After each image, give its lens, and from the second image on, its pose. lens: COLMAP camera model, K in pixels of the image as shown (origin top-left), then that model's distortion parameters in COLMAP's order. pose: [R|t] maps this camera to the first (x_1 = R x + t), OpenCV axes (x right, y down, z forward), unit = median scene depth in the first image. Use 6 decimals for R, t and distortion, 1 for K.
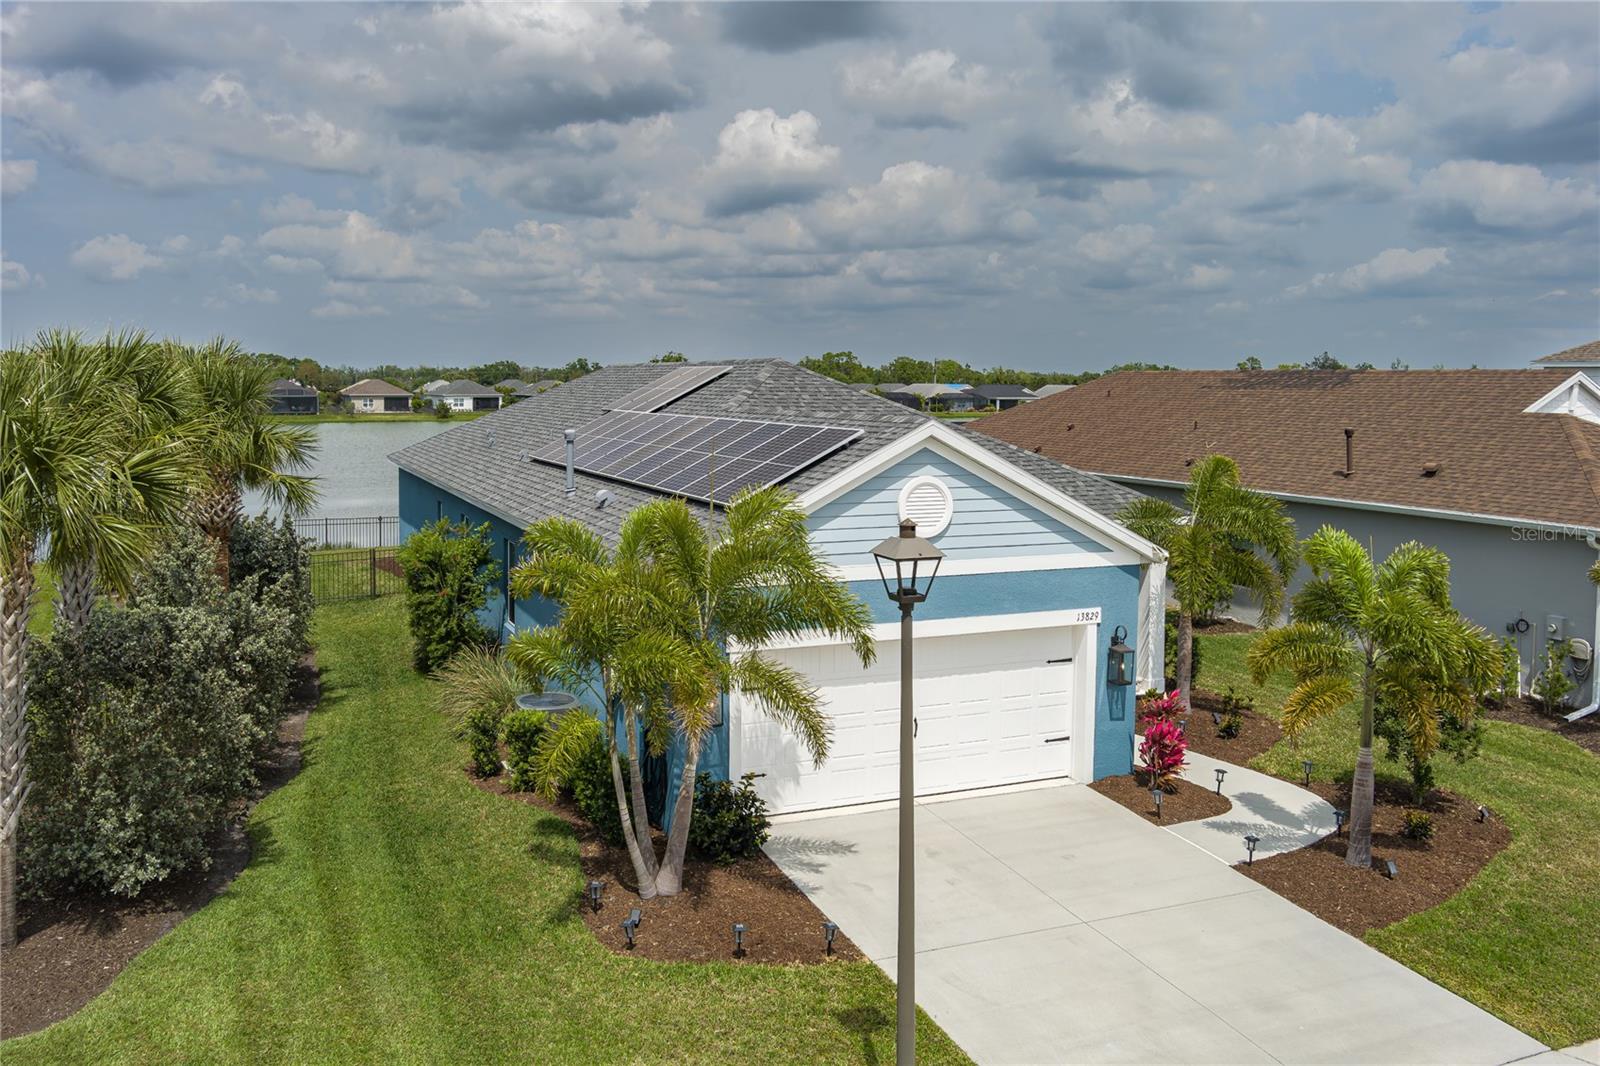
lens RADIAL K [[1352.7, 0, 747.0], [0, 1352.7, 465.2], [0, 0, 1]] dist [-0.067936, 0.033670]
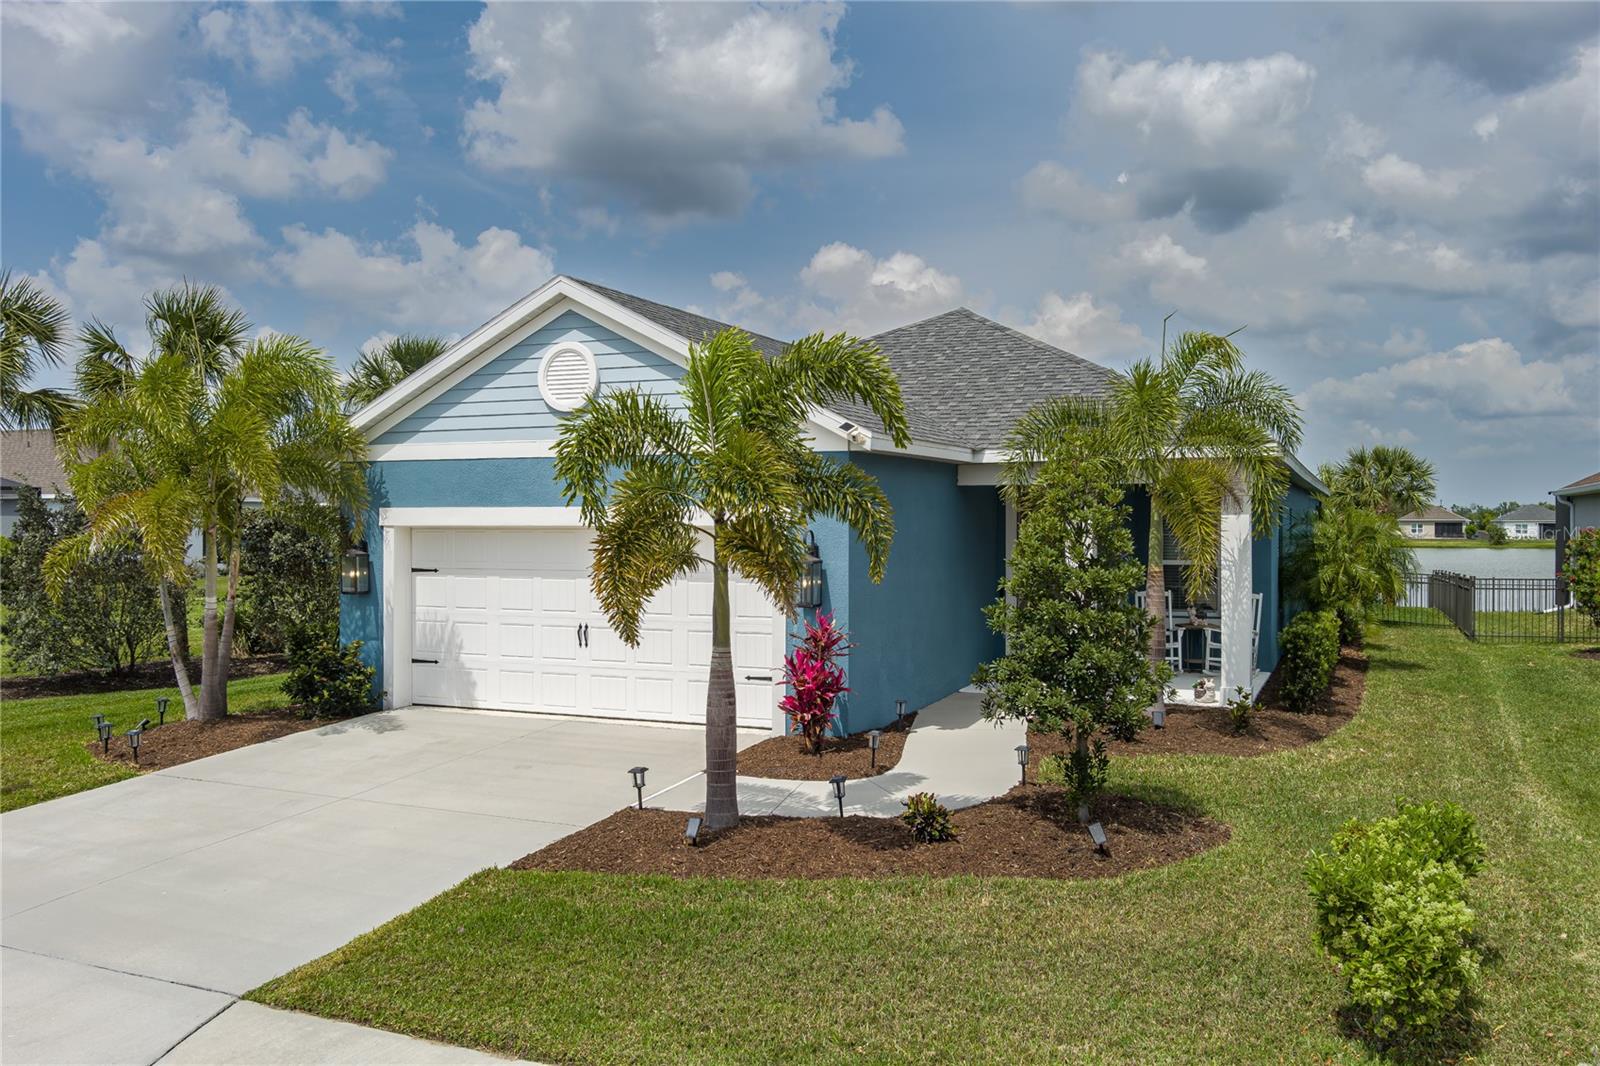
lens RADIAL K [[1337.9, 0, 810.8], [0, 1337.9, 534.4], [0, 0, 1]] dist [-0.062401, 0.002830]
pose [[0.712919, 0.006495, -0.701217, 0.804771], [-0.045968, 0.998239, -0.037489, 0.149796], [0.699738, 0.058961, 0.711962, 0.465682]]
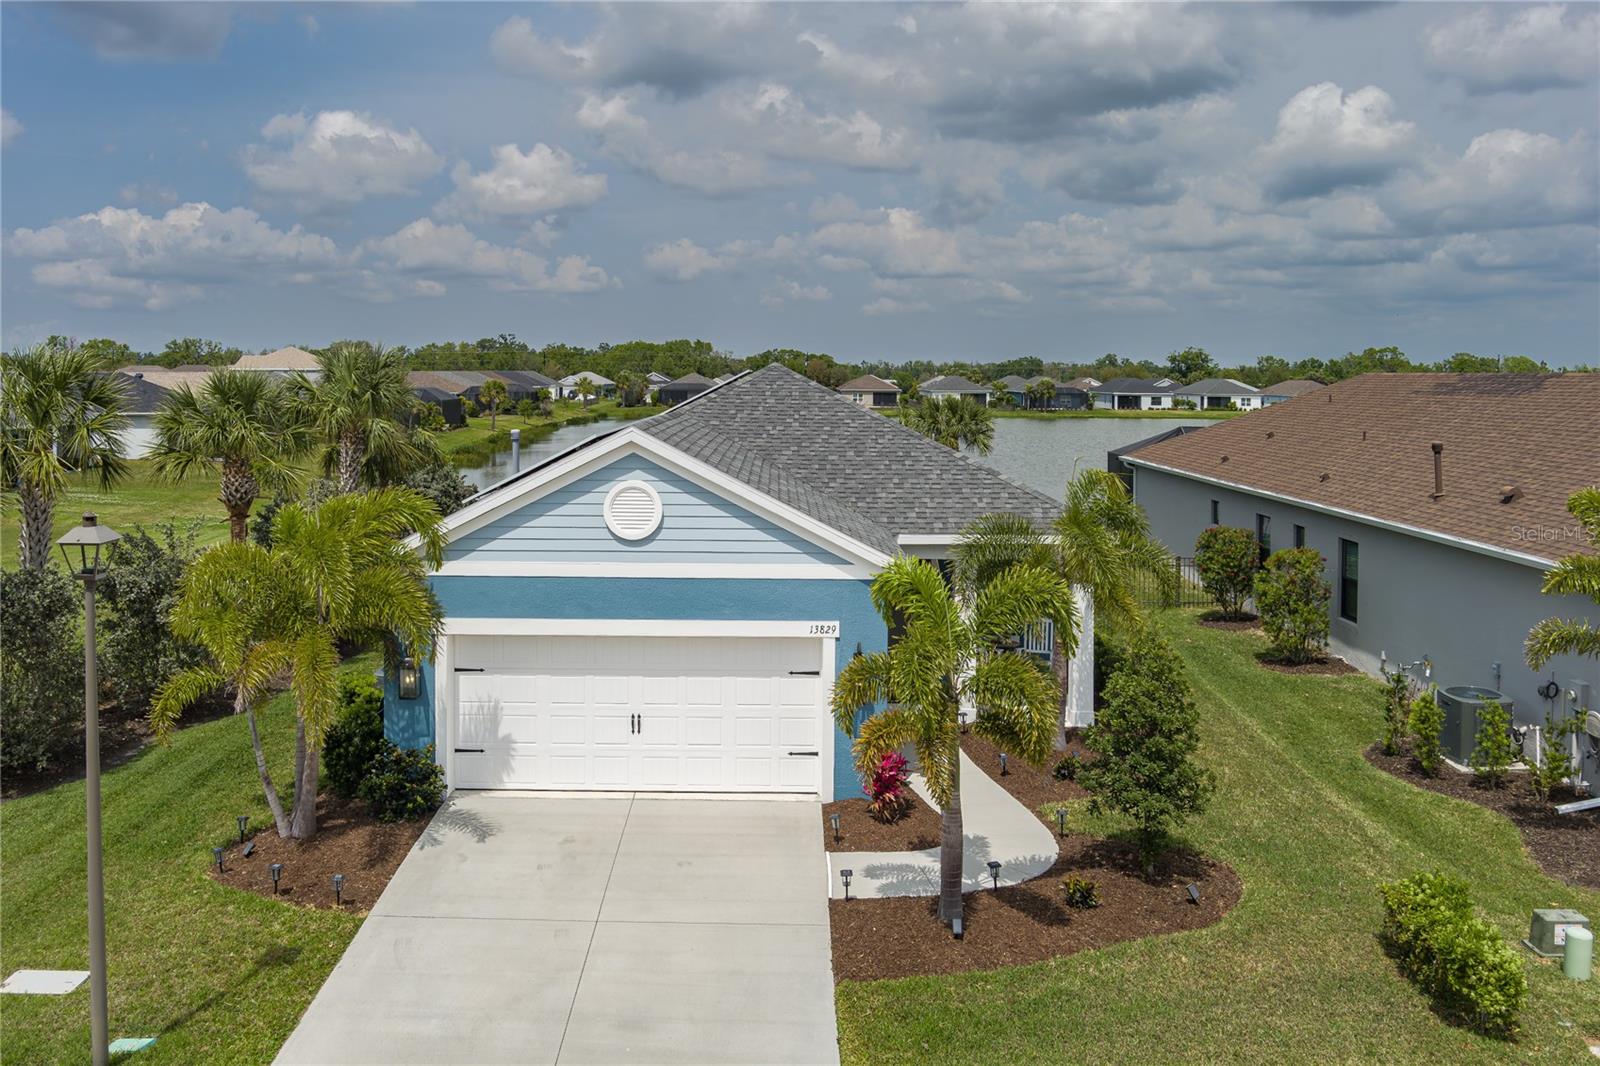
lens RADIAL K [[1376.1, 0, 748.7], [0, 1376.1, 398.1], [0, 0, 1]] dist [-0.049714, -0.001671]
pose [[0.921404, 0.010073, -0.388475, 0.586966], [-0.028135, 0.998770, -0.040832, -0.013503], [0.387585, 0.048553, 0.920554, 0.051014]]
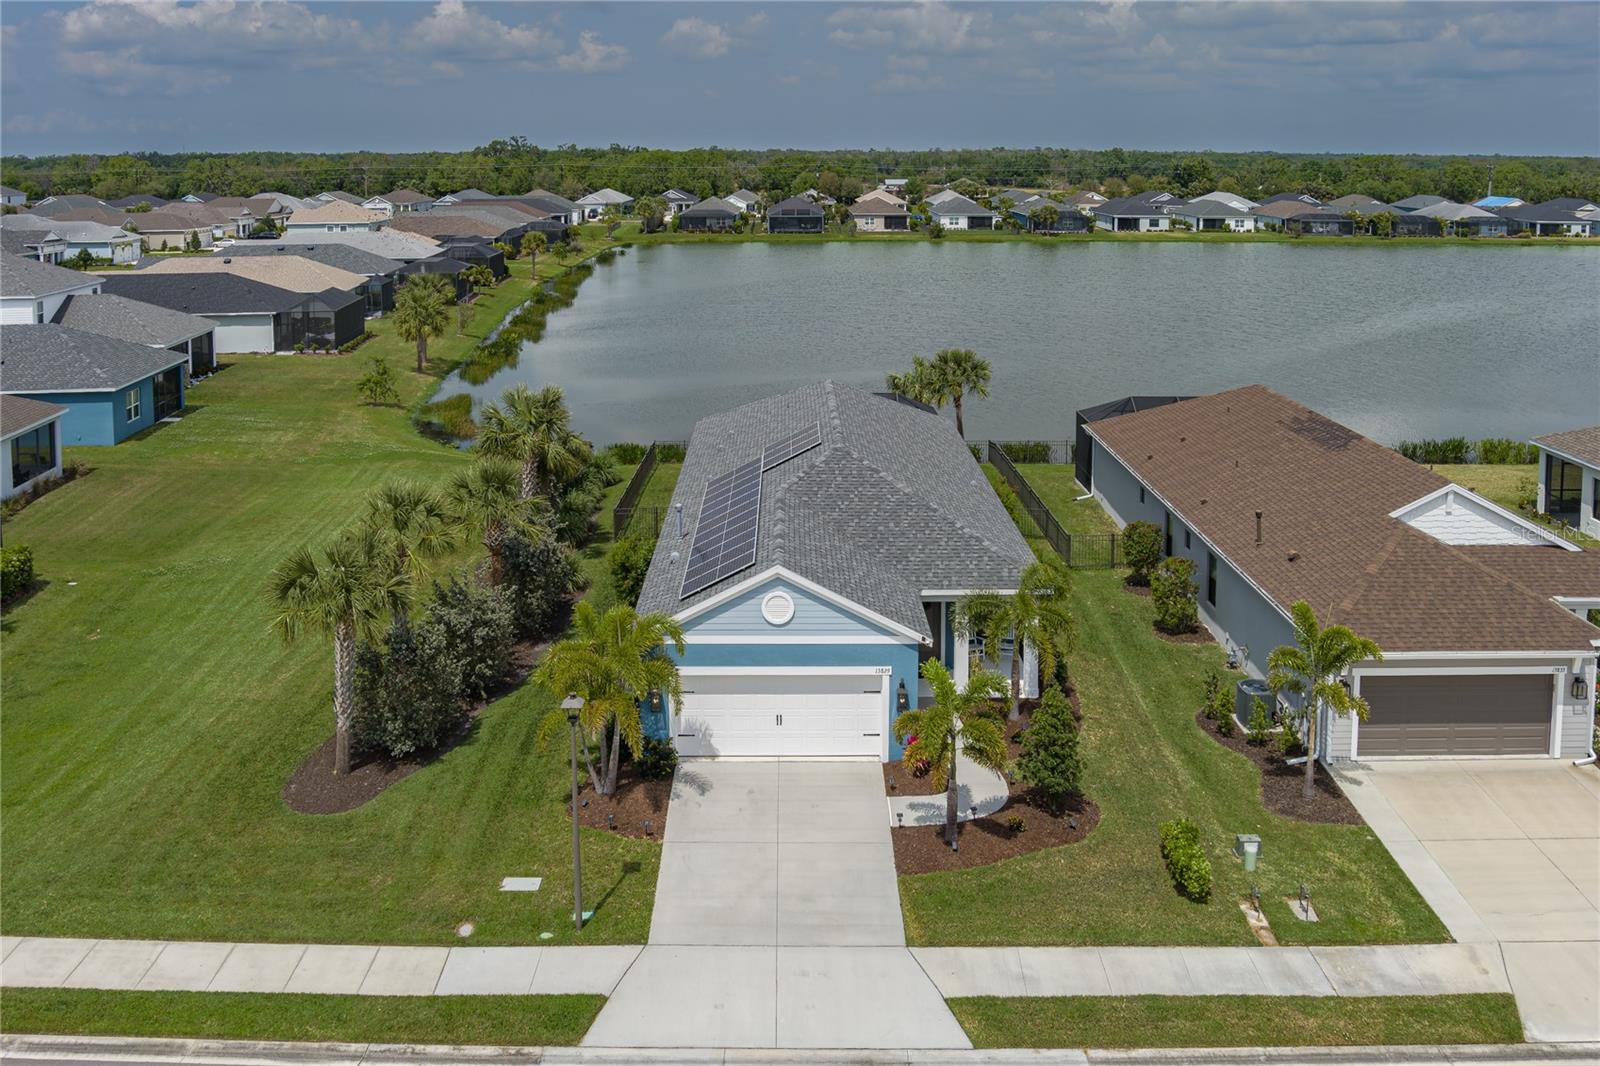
lens RADIAL K [[1401.0, 0, 770.9], [0, 1401.0, 275.0], [0, 0, 1]] dist [-0.033375, -0.005931]
pose [[0.926325, 0.029444, -0.375574, 0.793113], [-0.018530, 0.999295, 0.032639, -0.468461], [0.376270, -0.023275, 0.926218, -0.758223]]
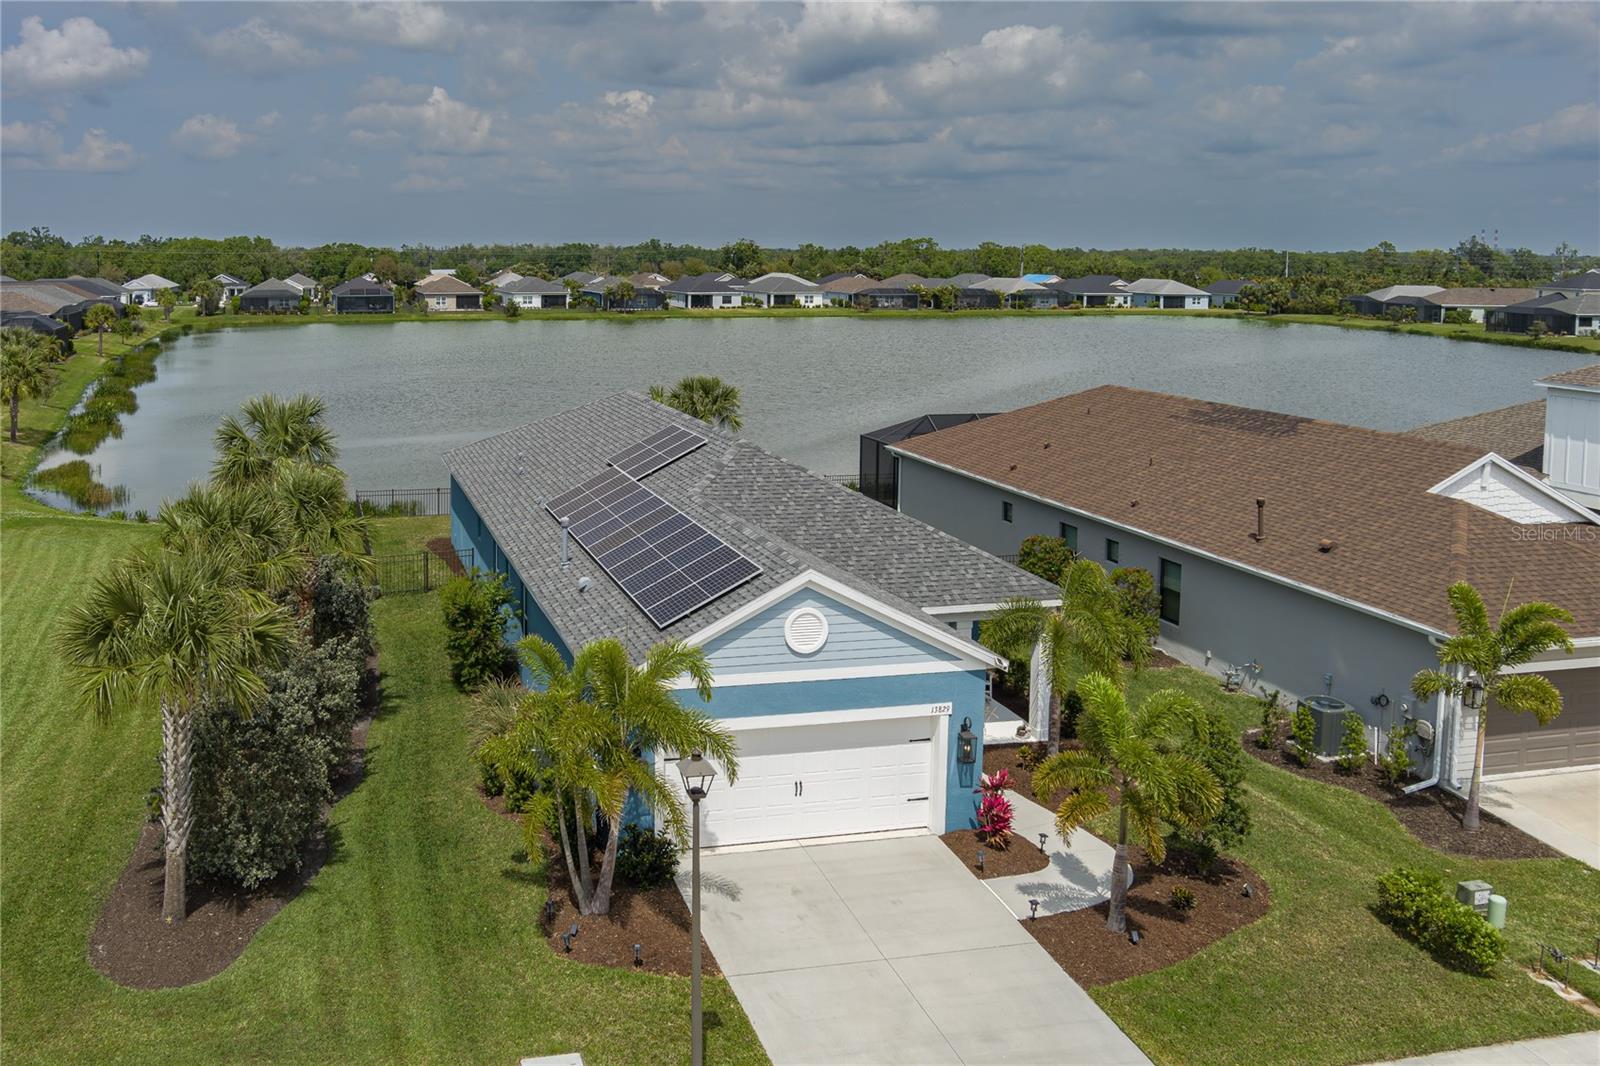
lens RADIAL K [[1394.5, 0, 551.7], [0, 1394.5, 375.3], [0, 0, 1]] dist [-0.040027, 0.003139]
pose [[0.980482, 0.010839, -0.196309, 0.143713], [-0.005372, 0.999583, 0.028363, -0.246299], [0.196535, -0.026755, 0.980132, -0.380927]]
